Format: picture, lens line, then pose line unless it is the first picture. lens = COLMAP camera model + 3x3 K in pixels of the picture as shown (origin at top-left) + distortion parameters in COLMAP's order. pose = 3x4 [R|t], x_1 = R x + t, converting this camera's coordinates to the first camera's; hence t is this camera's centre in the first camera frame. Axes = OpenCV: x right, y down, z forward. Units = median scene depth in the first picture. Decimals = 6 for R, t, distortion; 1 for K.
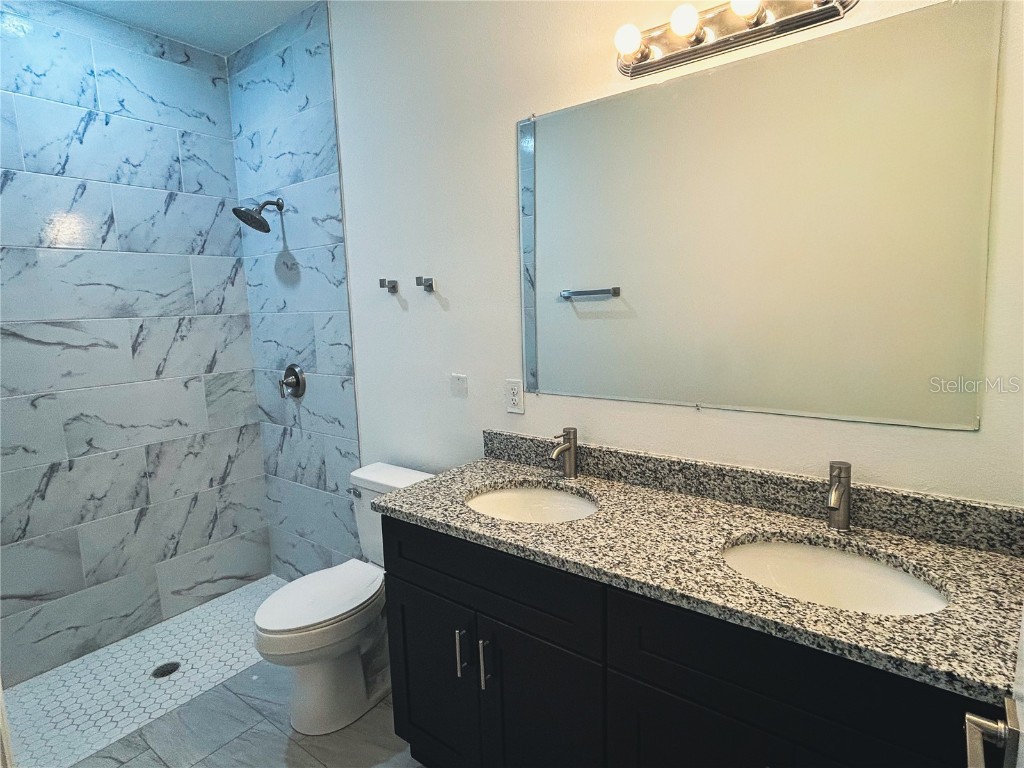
lens RADIAL K [[548.2, 0, 514.1], [0, 548.2, 379.6], [0, 0, 1]] dist [-0.012365, 0.005607]
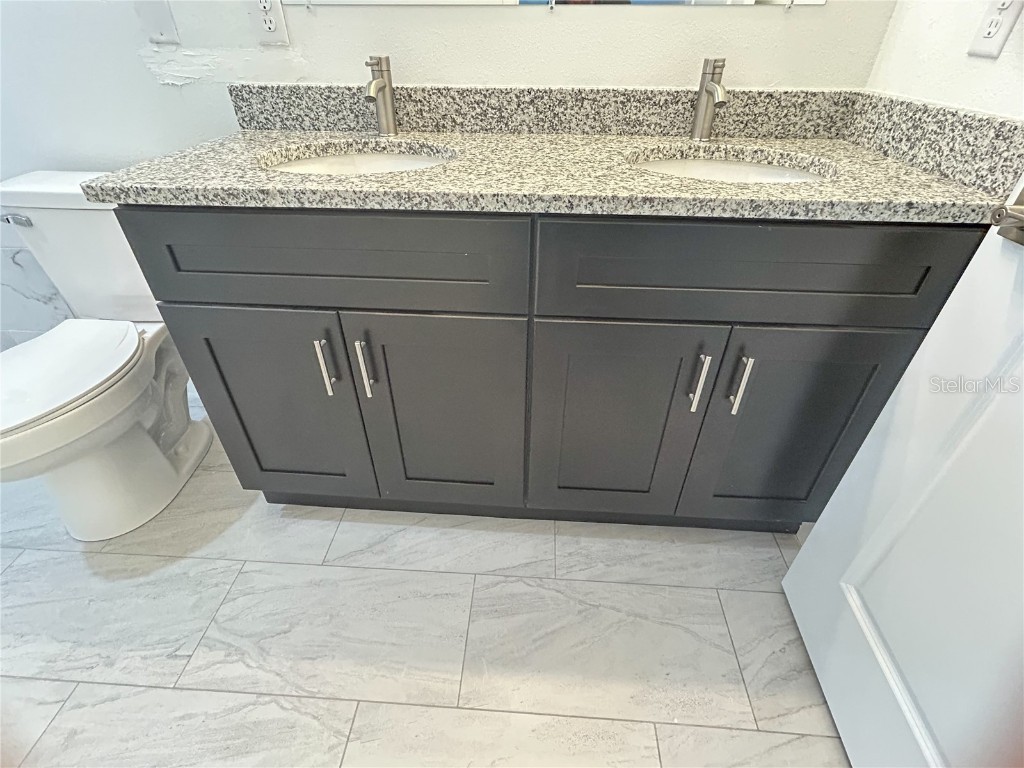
lens RADIAL K [[482.7, 0, 510.3], [0, 482.7, 377.8], [0, 0, 1]] dist [0.002097, 0.001723]
pose [[0.836396, -0.294547, 0.462260, -0.201575], [0.049328, 0.880372, 0.471712, 0.204868], [-0.545902, -0.371735, 0.750869, 0.342301]]
